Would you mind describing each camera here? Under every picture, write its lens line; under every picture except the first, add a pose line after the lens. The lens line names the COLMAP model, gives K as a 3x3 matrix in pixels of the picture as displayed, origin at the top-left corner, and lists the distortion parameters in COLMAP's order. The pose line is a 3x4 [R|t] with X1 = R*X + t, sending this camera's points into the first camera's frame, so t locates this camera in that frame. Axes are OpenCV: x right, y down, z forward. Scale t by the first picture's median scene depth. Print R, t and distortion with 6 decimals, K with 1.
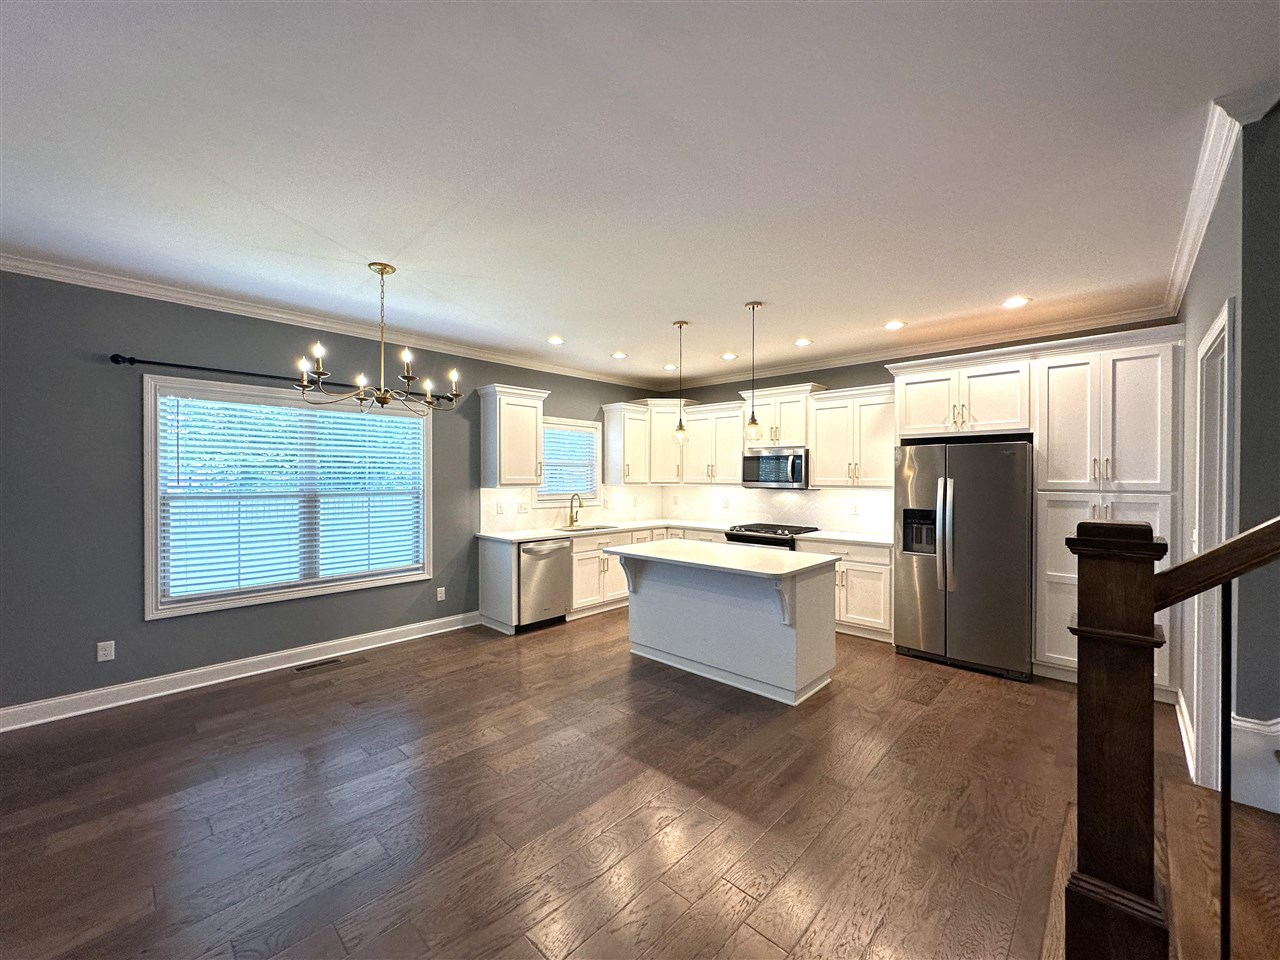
lens RADIAL K [[510.1, 0, 640.4], [0, 510.1, 480.3], [0, 0, 1]] dist [-0.003059, 0.000495]
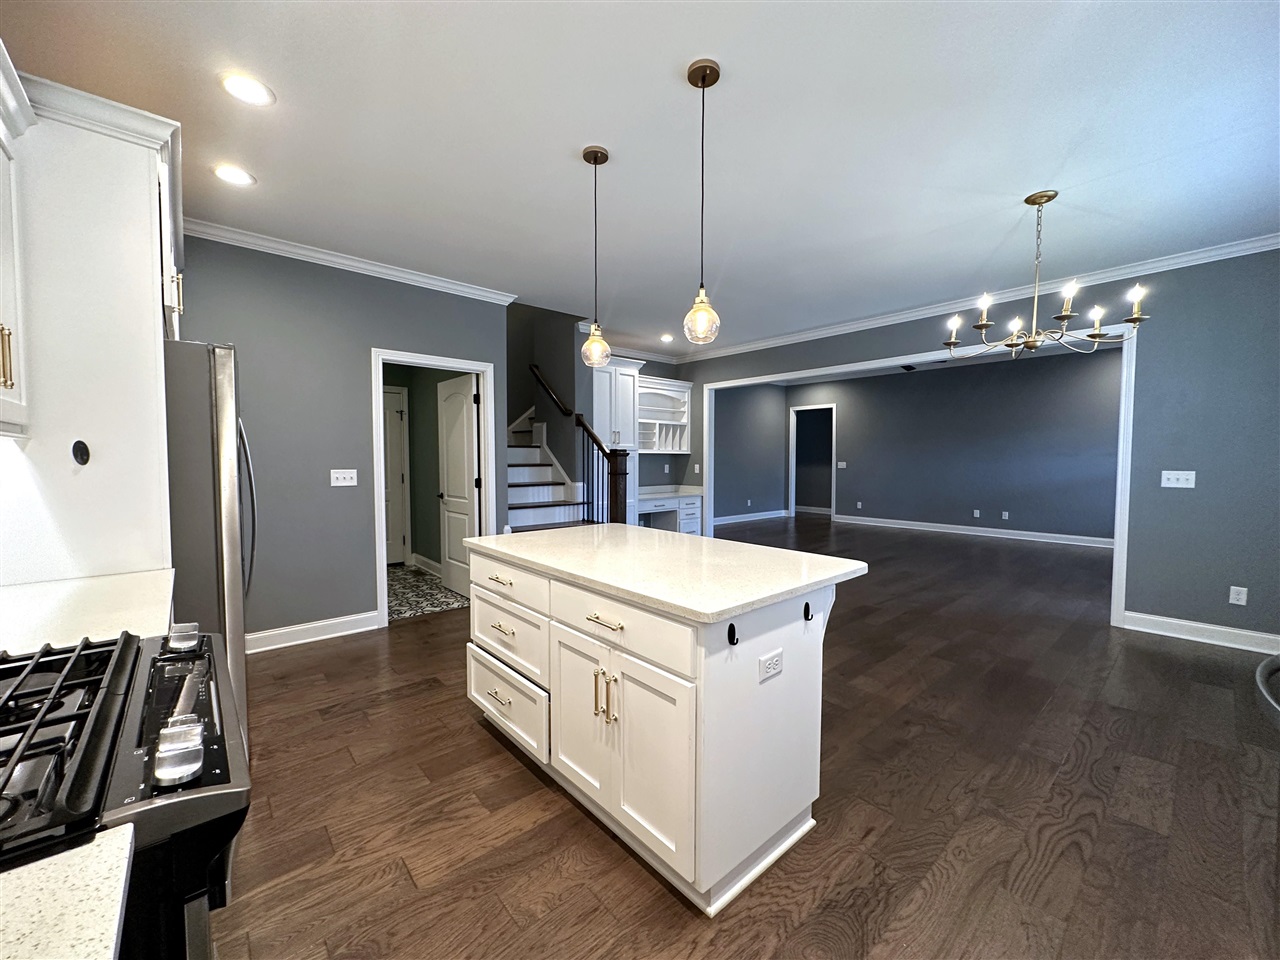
lens RADIAL K [[516.9, 0, 638.0], [0, 516.9, 475.9], [0, 0, 1]] dist [0.002140, 0.000408]
pose [[-0.995467, -0.007180, 0.094840, 0.074043], [-0.002718, 0.998886, 0.047100, 0.025496], [-0.095073, 0.046629, -0.994378, 1.201700]]
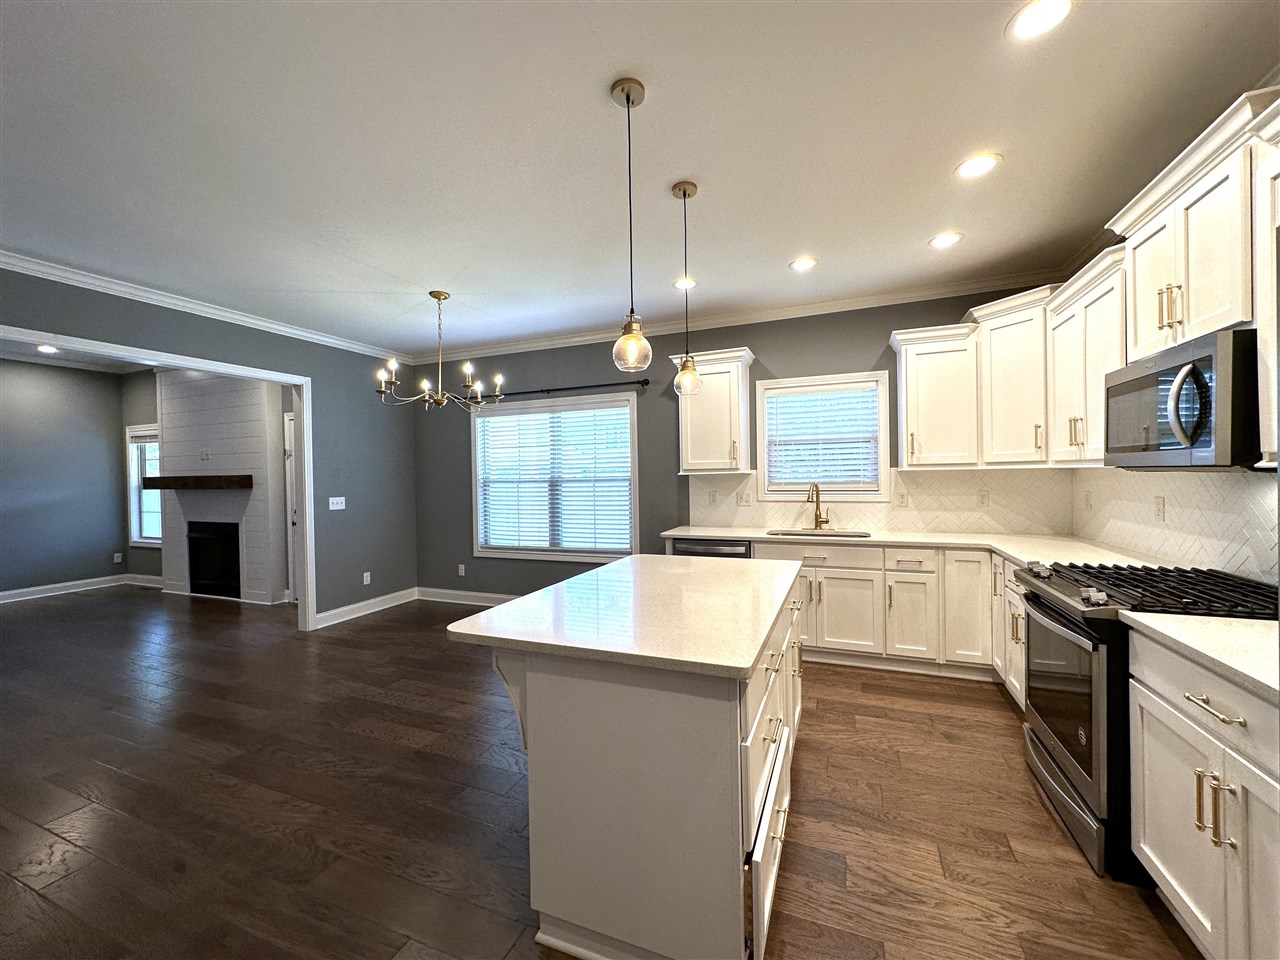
lens RADIAL K [[510.1, 0, 640.4], [0, 510.1, 480.3], [0, 0, 1]] dist [-0.003059, 0.000495]
pose [[0.365116, 0.000184, -0.930962, 0.490285], [0.010969, 0.999930, 0.004500, 0.019983], [0.930898, -0.011854, 0.365088, 0.595384]]
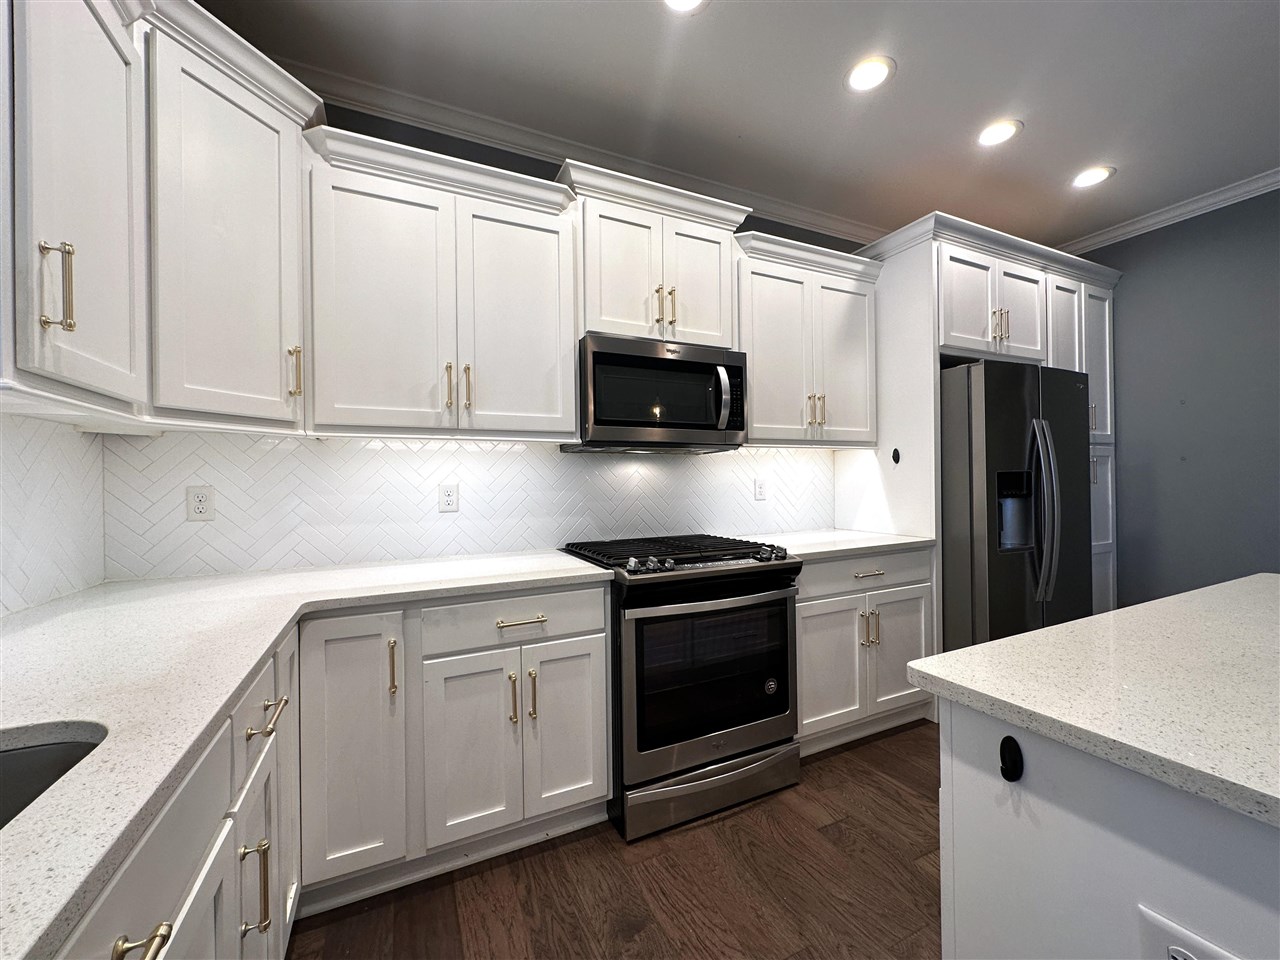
lens RADIAL K [[510.1, 0, 640.4], [0, 510.1, 480.3], [0, 0, 1]] dist [-0.003059, 0.000495]
pose [[0.360057, -0.006907, 0.932905, -0.120028], [0.023265, 0.999728, -0.001578, 0.046587], [-0.932640, 0.022272, 0.360120, 0.959812]]
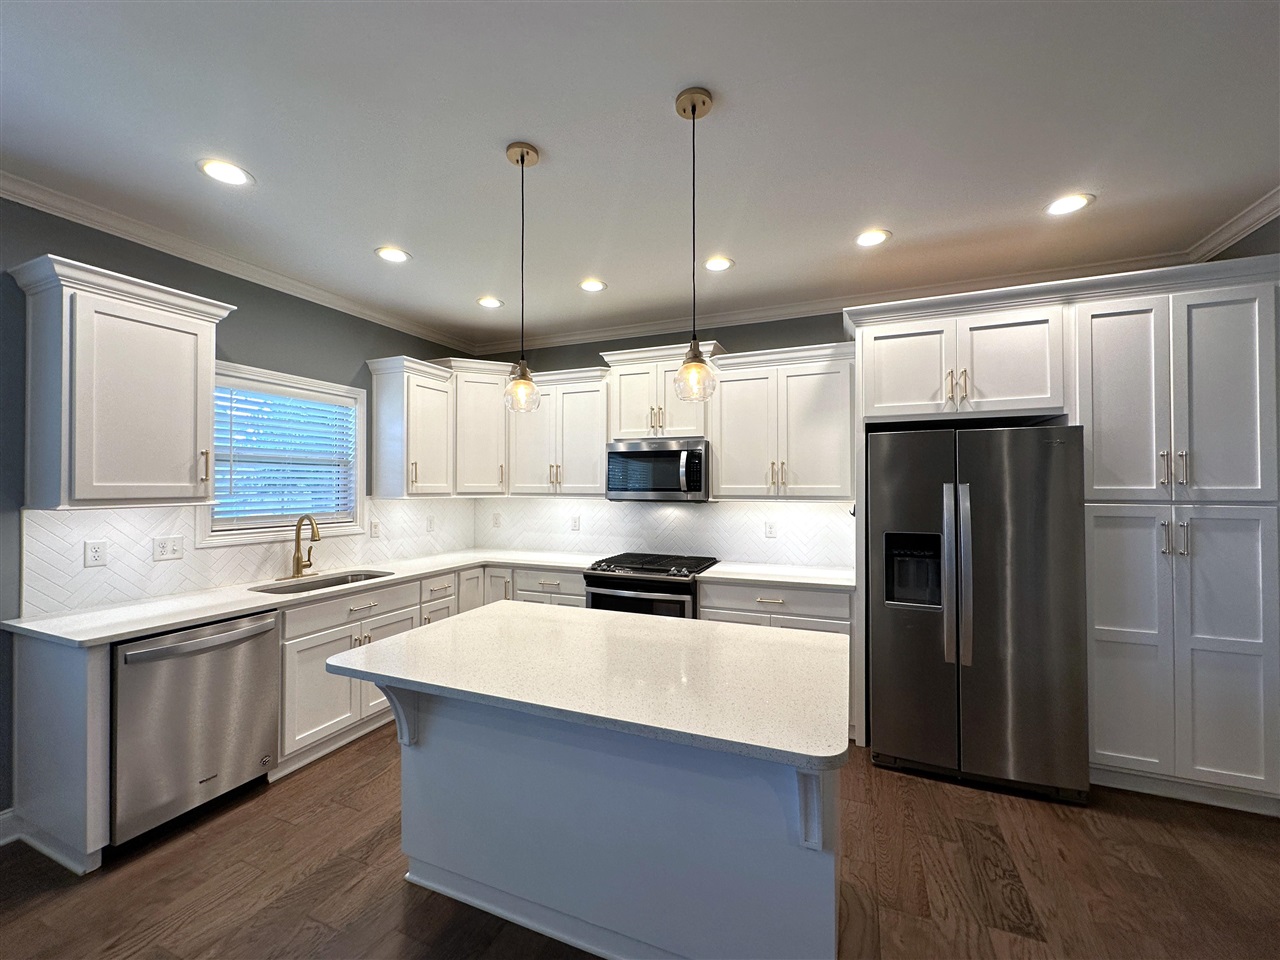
lens RADIAL K [[510.1, 0, 640.4], [0, 510.1, 480.3], [0, 0, 1]] dist [-0.003059, 0.000495]
pose [[0.934779, 0.001346, 0.355228, 0.011793], [0.005004, 0.999844, -0.016957, 0.000657], [-0.355196, 0.017628, 0.934626, 0.430825]]
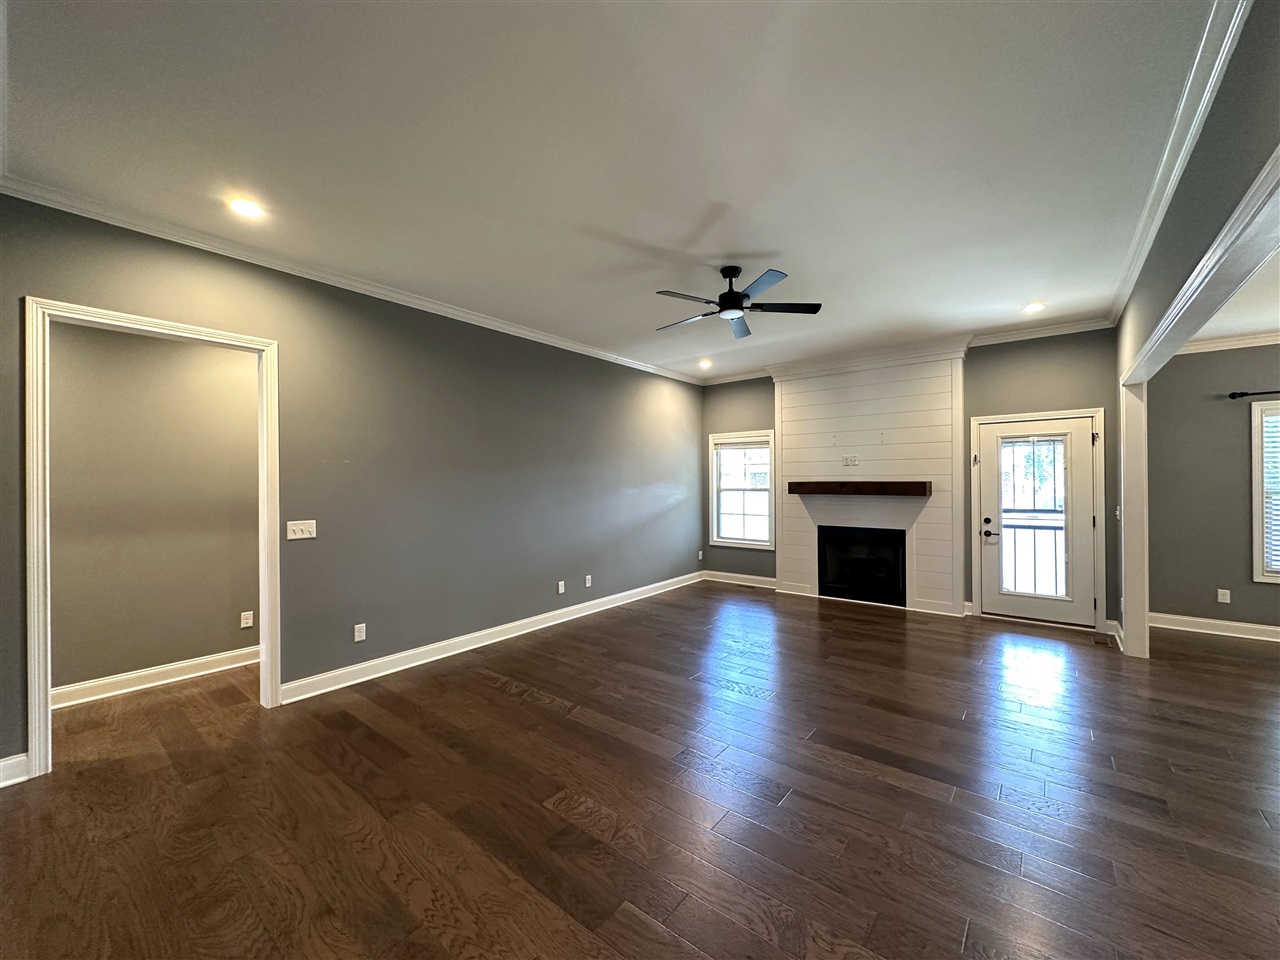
lens RADIAL K [[508.7, 0, 646.1], [0, 508.7, 477.0], [0, 0, 1]] dist [-0.002093, 0.000039]
pose [[0.076126, -0.017604, -0.996943, 0.175819], [-0.005600, 0.999821, -0.018082, 0.018186], [0.997082, 0.006959, 0.076014, -0.489004]]
